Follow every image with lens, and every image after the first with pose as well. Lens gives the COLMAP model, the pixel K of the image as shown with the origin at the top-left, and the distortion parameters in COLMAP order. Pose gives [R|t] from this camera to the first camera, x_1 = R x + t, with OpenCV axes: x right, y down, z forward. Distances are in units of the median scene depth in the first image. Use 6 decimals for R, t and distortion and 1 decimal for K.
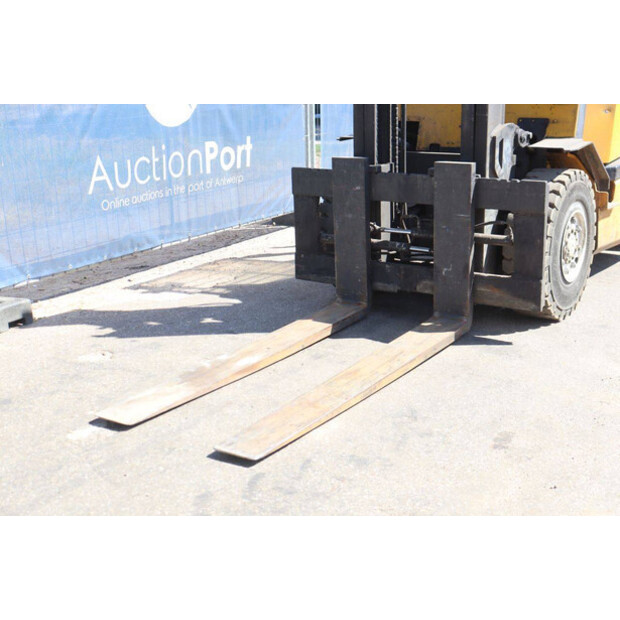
lens RADIAL K [[924.5, 0, 327.9], [0, 924.5, 309.8], [0, 0, 1]] dist [0.111845, 0.022449]
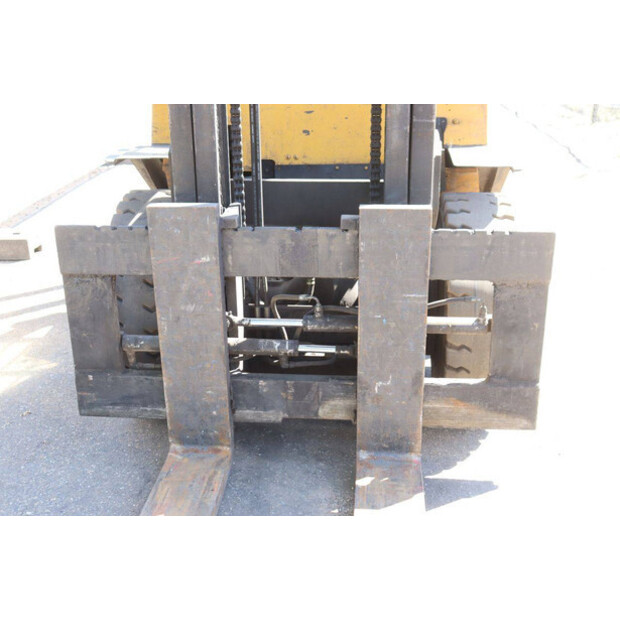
lens RADIAL K [[784.6, 0, 310.0], [0, 784.6, 310.0], [0, 0, 1]] dist [0.000025, 0.036553]
pose [[0.884496, -0.150888, 0.441474, -0.124389], [0.117840, 0.987829, 0.101529, -0.143568], [-0.451420, -0.037779, 0.891511, 0.564336]]
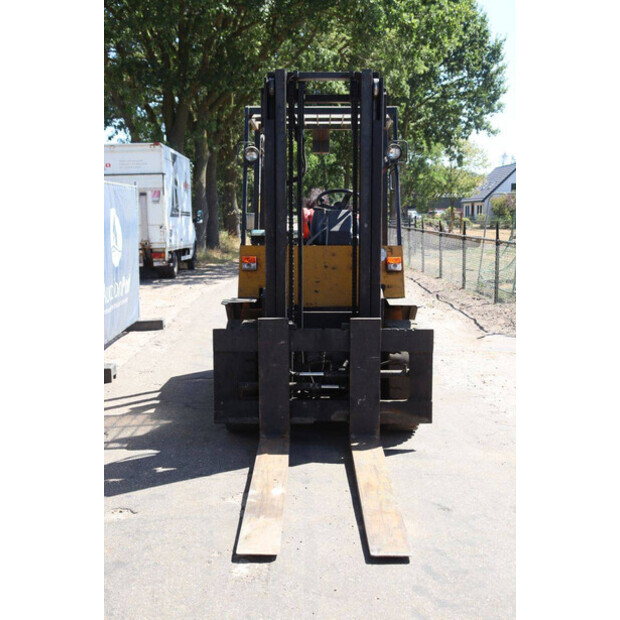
lens RADIAL K [[833.6, 0, 316.4], [0, 833.6, 308.8], [0, 0, 1]] dist [0.012428, 0.105280]
pose [[0.838337, -0.040856, 0.543620, -0.541120], [0.129028, 0.983725, -0.125047, -0.030688], [-0.529663, 0.174973, 0.829965, 0.044196]]
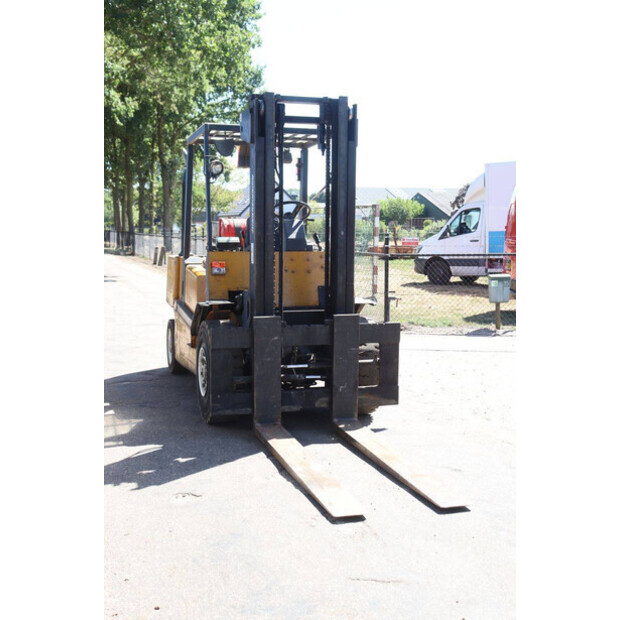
lens RADIAL K [[800.8, 0, 321.7], [0, 800.8, 308.6], [0, 0, 1]] dist [0.003643, 0.054084]
pose [[0.639570, -0.050378, 0.767080, -0.842182], [0.184375, 0.978778, -0.089445, -0.056687], [-0.746295, 0.198636, 0.635285, 0.191663]]
